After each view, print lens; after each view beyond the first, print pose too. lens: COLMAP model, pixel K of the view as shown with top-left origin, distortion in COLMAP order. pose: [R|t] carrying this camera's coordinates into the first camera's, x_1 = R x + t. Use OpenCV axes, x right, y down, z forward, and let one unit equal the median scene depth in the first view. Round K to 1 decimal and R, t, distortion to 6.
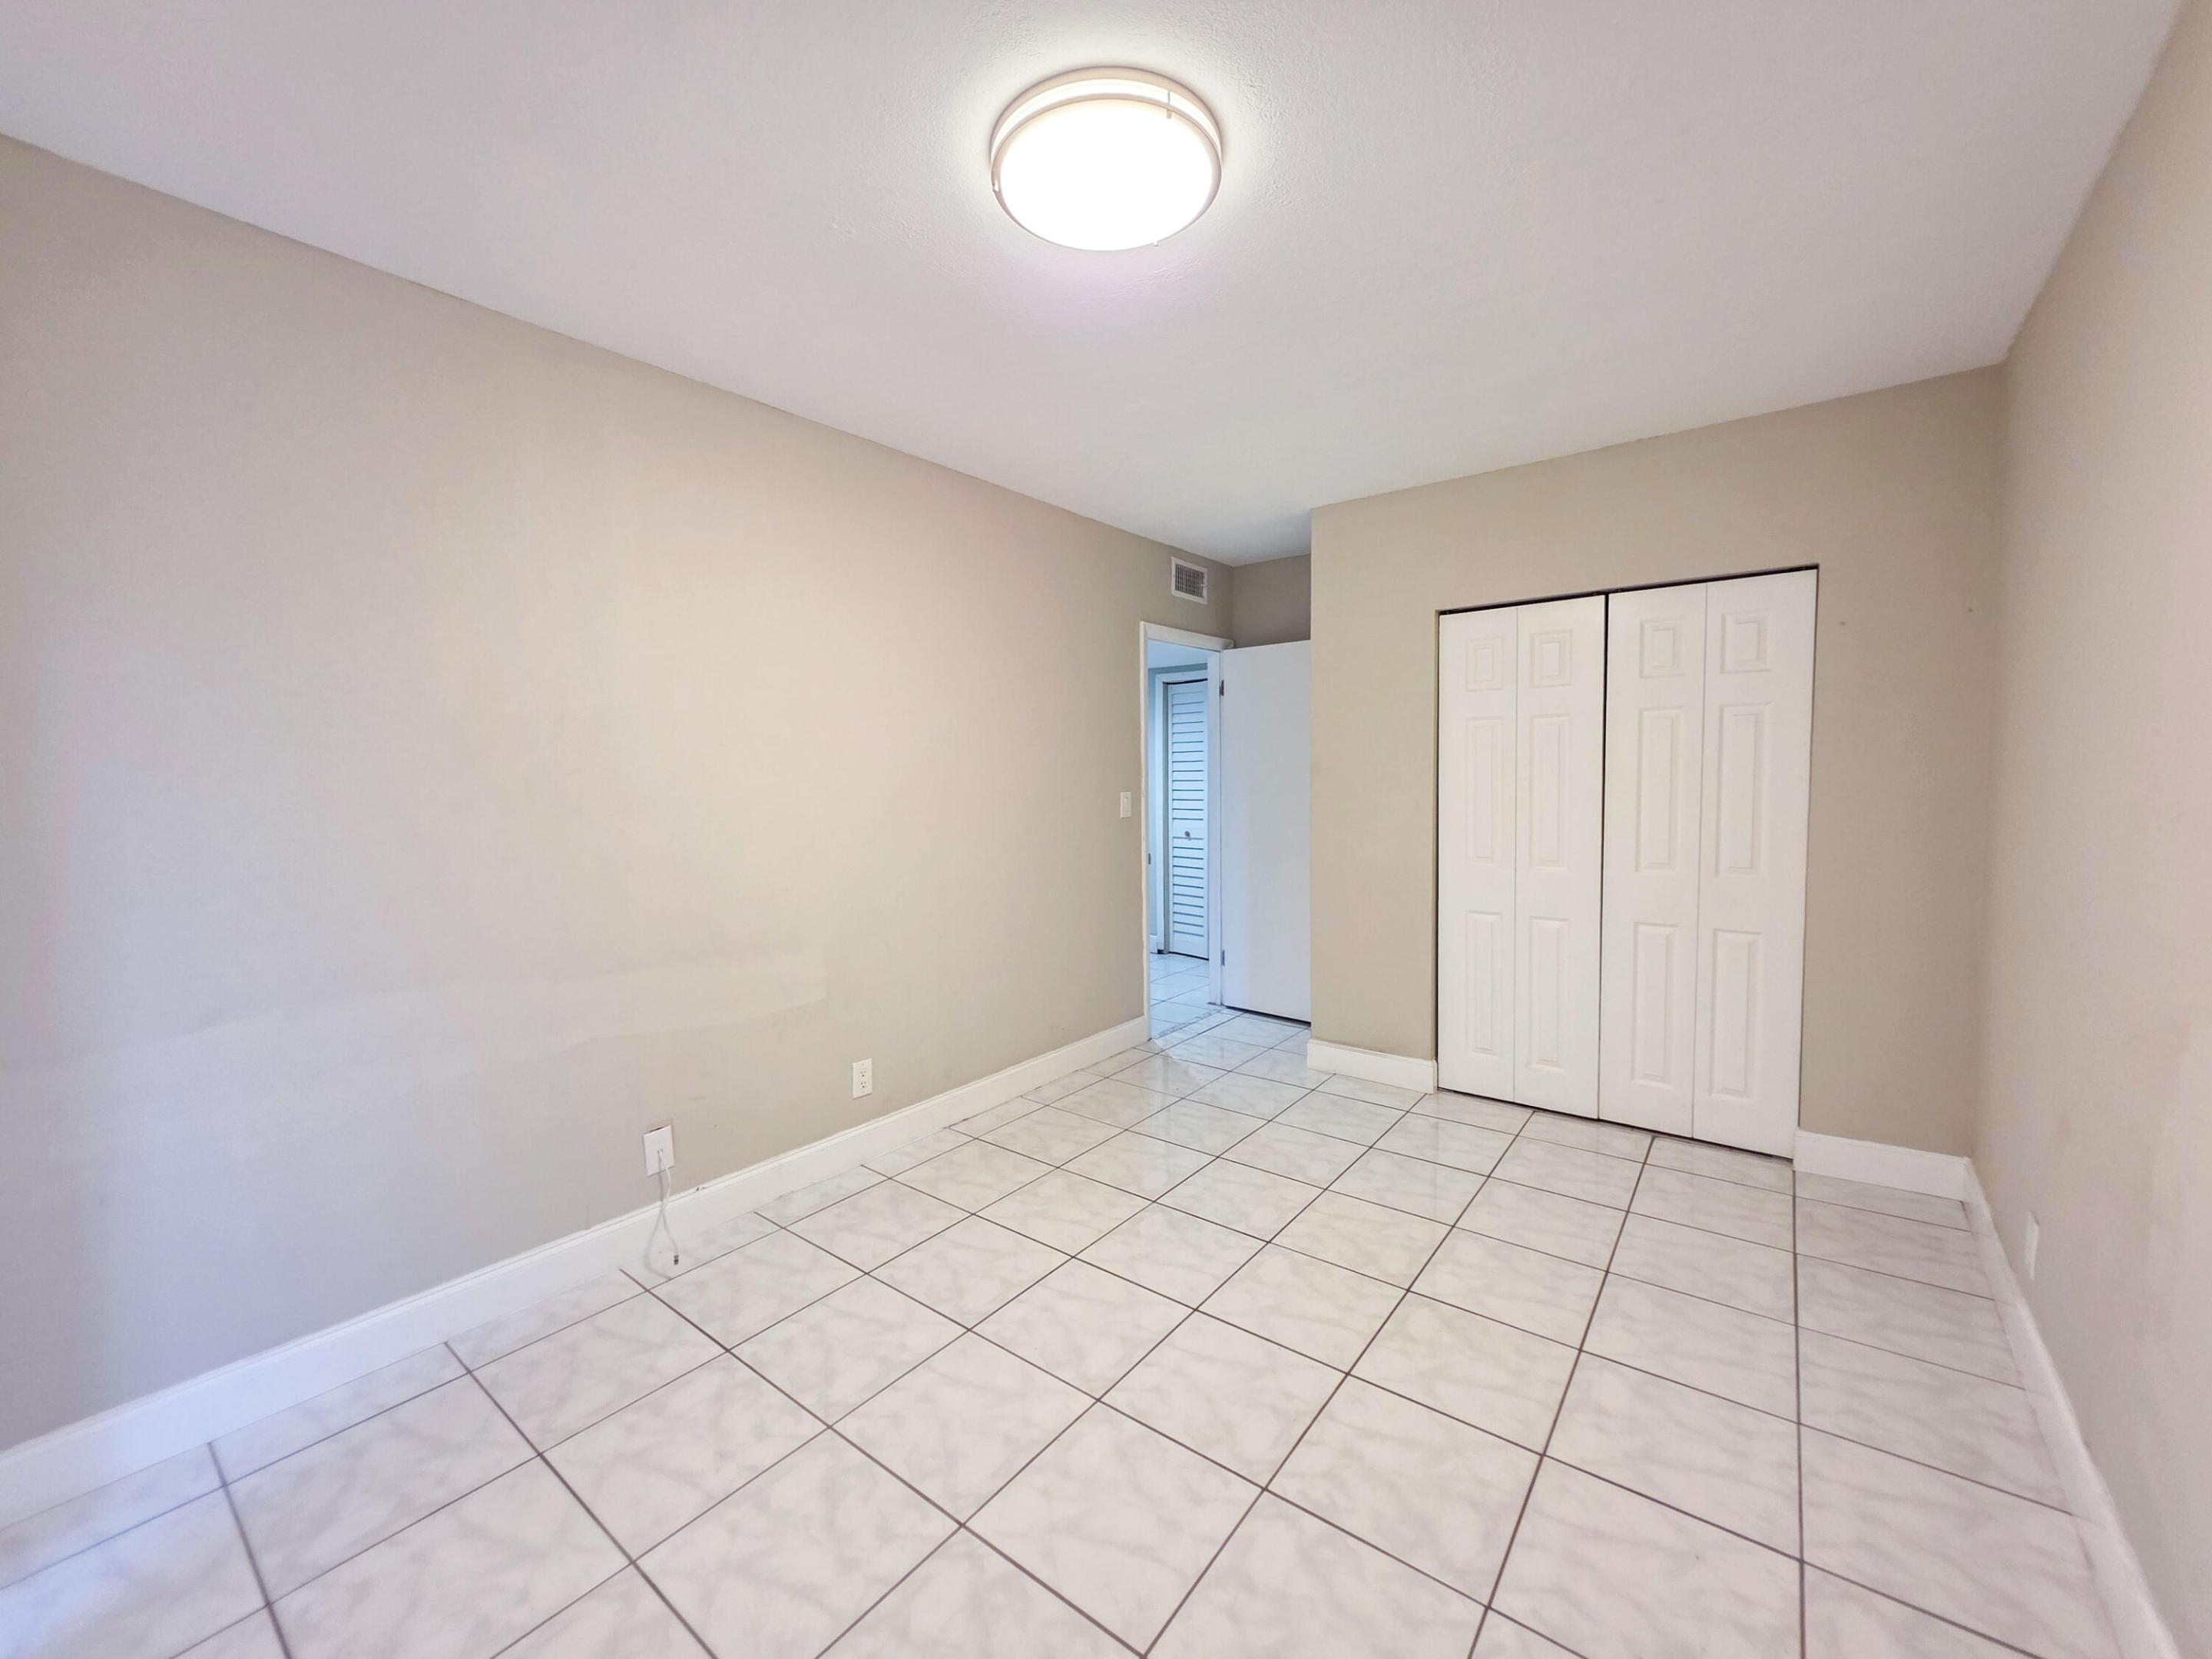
lens RADIAL K [[890.5, 0, 1105.4], [0, 890.5, 800.2], [0, 0, 1]] dist [-0.001526, -0.000078]
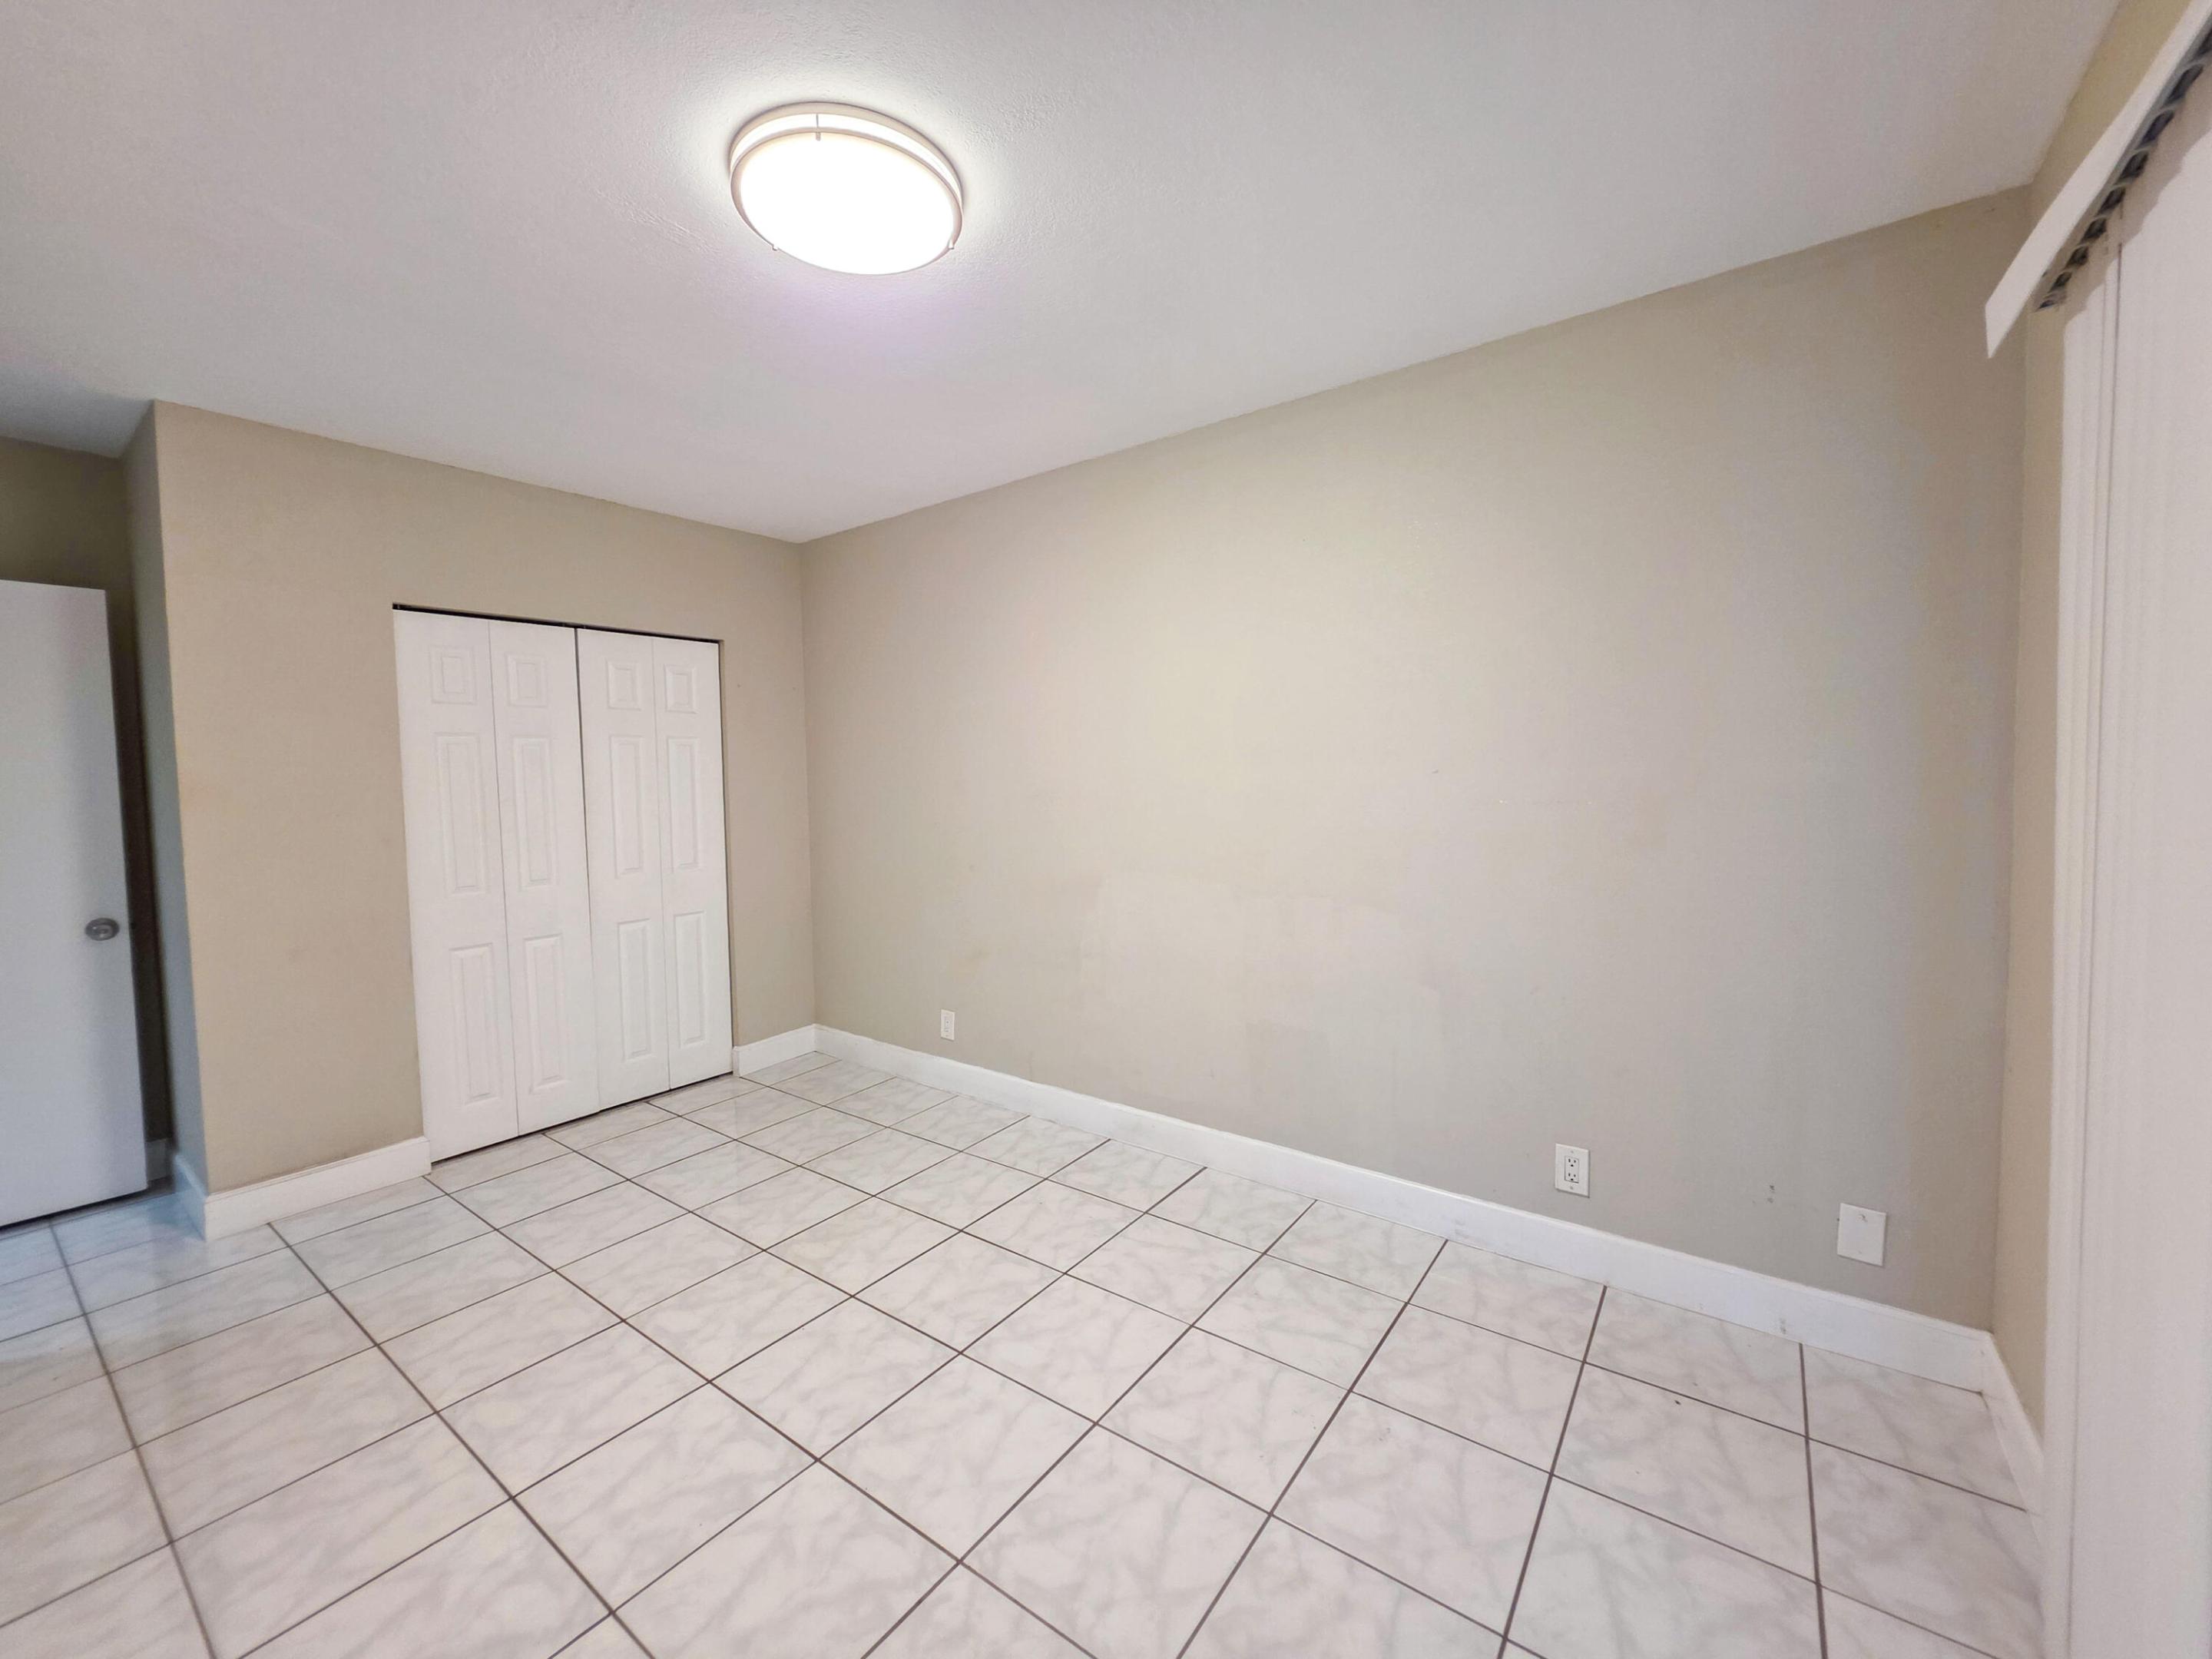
lens RADIAL K [[885.1, 0, 1097.3], [0, 885.1, 817.7], [0, 0, 1]] dist [0.000208, 0.000678]
pose [[-0.025458, -0.038214, 0.998945, -0.592132], [0.049807, 0.997980, 0.039447, -0.012593], [-0.998434, 0.050758, -0.023504, 0.450835]]
